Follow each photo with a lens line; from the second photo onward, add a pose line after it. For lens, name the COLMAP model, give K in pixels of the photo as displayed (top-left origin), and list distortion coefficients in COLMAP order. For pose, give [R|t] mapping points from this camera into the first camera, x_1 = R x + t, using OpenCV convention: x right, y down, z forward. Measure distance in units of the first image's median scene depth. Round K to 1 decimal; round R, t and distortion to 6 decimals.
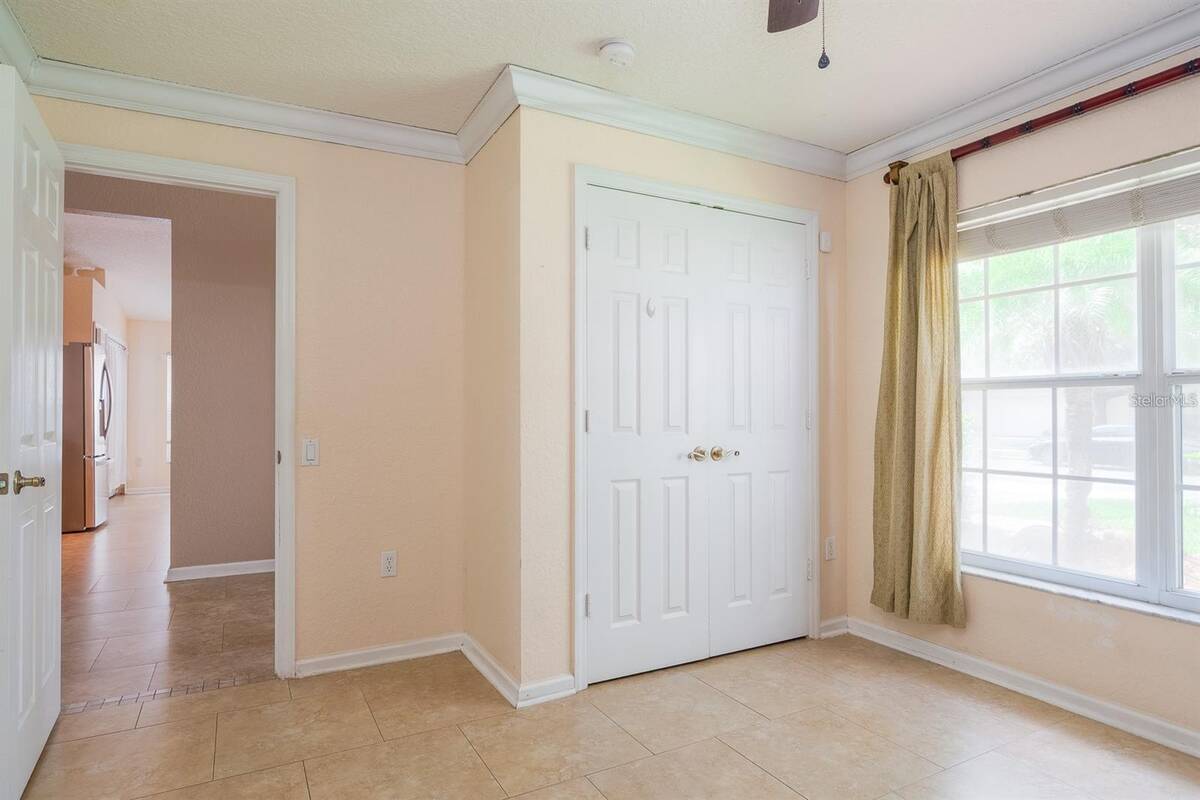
lens RADIAL K [[648.7, 0, 600.3], [0, 648.7, 394.8], [0, 0, 1]] dist [-0.003113, -0.000838]
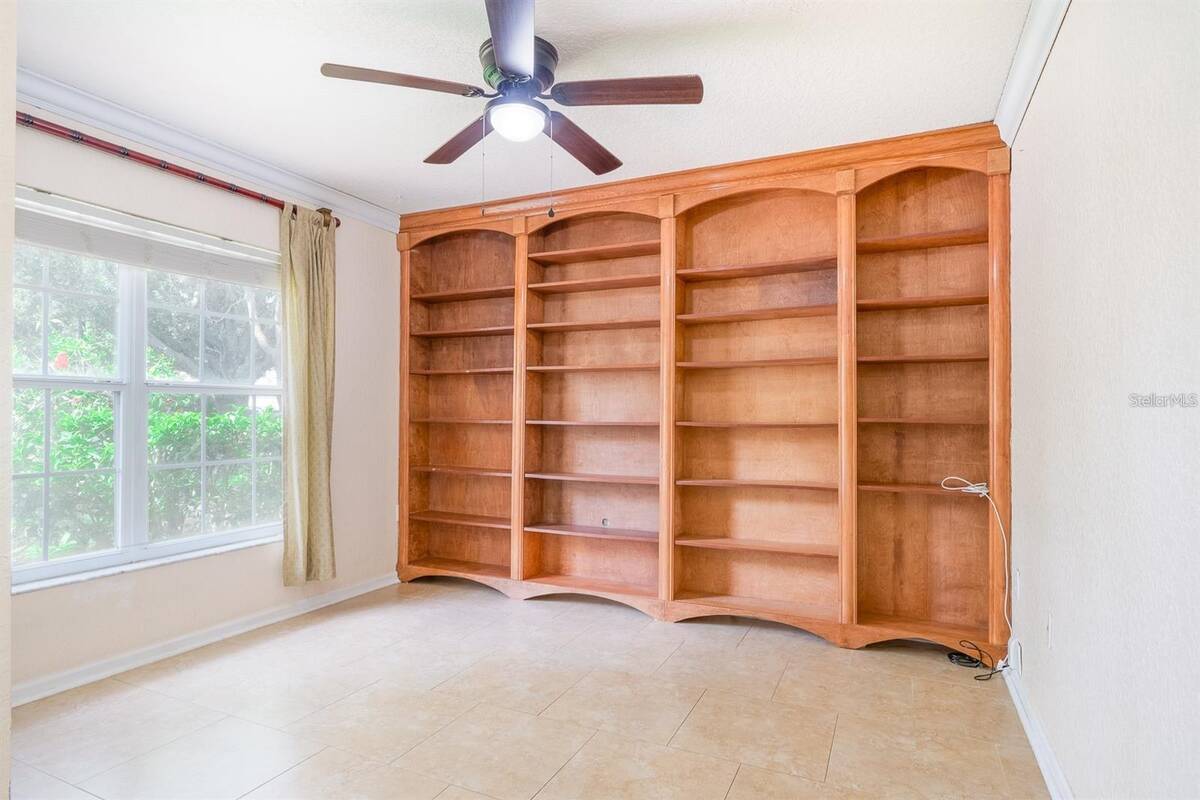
lens RADIAL K [[648.7, 0, 600.3], [0, 648.7, 394.8], [0, 0, 1]] dist [-0.003113, -0.000838]
pose [[-0.591055, 0.023938, 0.806276, -0.704337], [-0.022085, 0.998705, -0.045841, 0.026704], [-0.806329, -0.044902, -0.589761, 0.978322]]
